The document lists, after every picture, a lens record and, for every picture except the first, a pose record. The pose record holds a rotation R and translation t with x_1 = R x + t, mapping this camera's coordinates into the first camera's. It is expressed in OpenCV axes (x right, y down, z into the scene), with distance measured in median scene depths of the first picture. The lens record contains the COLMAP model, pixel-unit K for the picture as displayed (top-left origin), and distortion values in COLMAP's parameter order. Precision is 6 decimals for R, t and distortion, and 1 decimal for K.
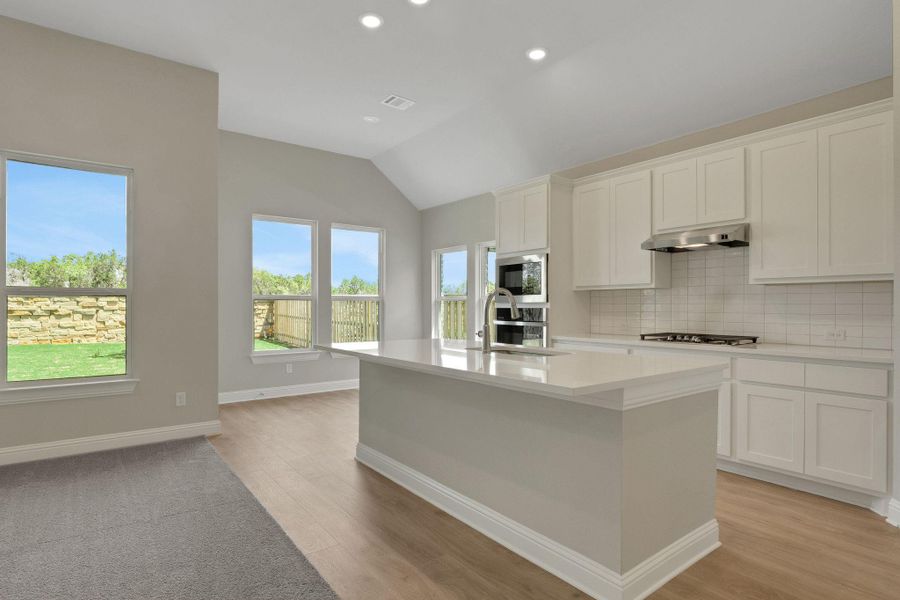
lens RADIAL K [[467.5, 0, 462.8], [0, 467.5, 305.2], [0, 0, 1]] dist [-0.015536, -0.002904]
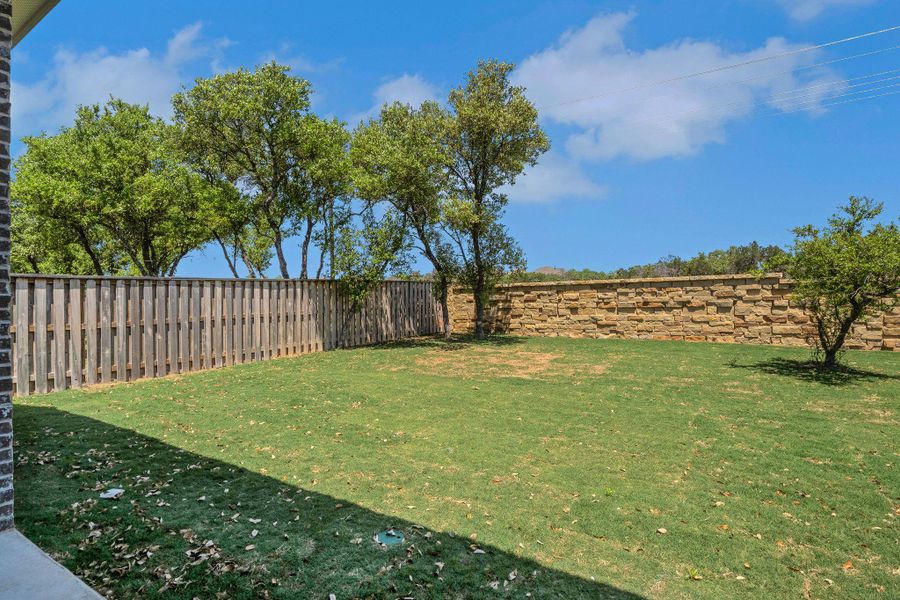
lens RADIAL K [[467.5, 0, 424.0], [0, 467.5, 302.7], [0, 0, 1]] dist [-0.015536, -0.002904]
pose [[0.299108, -0.005698, -0.954202, -0.407932], [0.014983, 0.999887, -0.001274, 0.013636], [0.954101, -0.013915, 0.299160, 0.540927]]
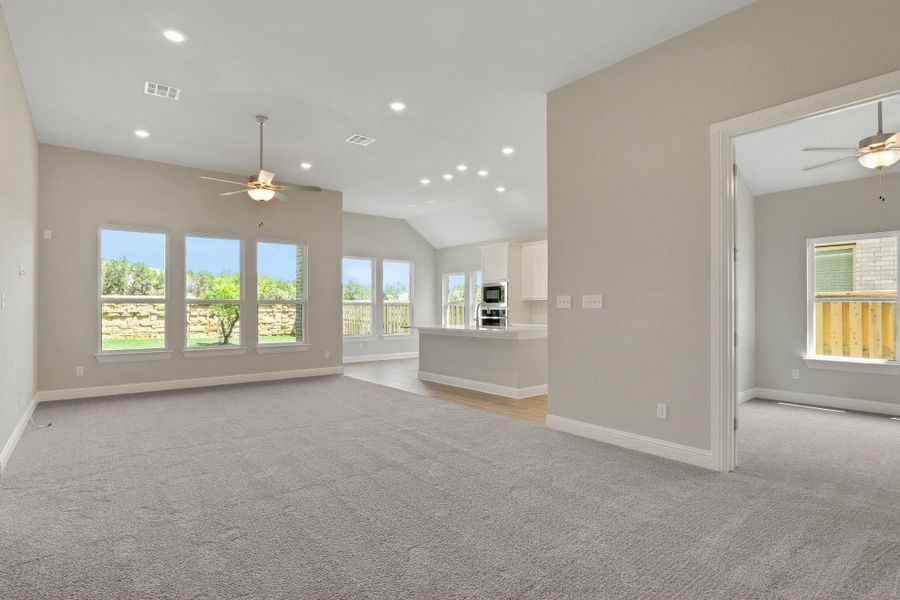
lens RADIAL K [[467.5, 0, 445.6], [0, 467.5, 305.7], [0, 0, 1]] dist [-0.015536, -0.002904]
pose [[0.999942, -0.001888, -0.010560, -0.033822], [0.001842, 0.999989, -0.004327, -0.001572], [0.010568, 0.004307, 0.999935, -0.543018]]
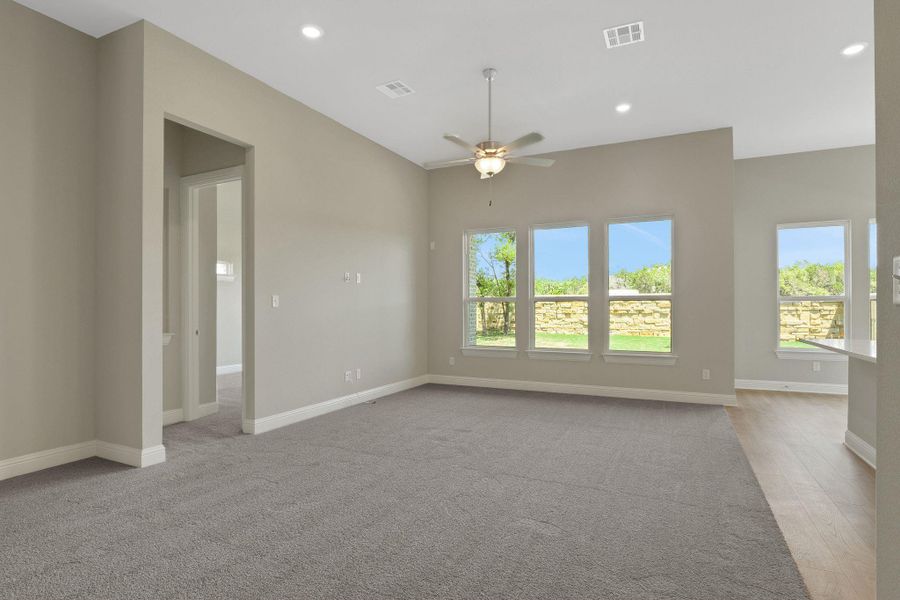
lens RADIAL K [[467.5, 0, 443.1], [0, 467.5, 304.8], [0, 0, 1]] dist [-0.015536, -0.002904]
pose [[0.421299, -0.005038, -0.906908, 0.165480], [0.003120, 0.999987, -0.004106, -0.001055], [0.906916, -0.001100, 0.421309, -0.150976]]
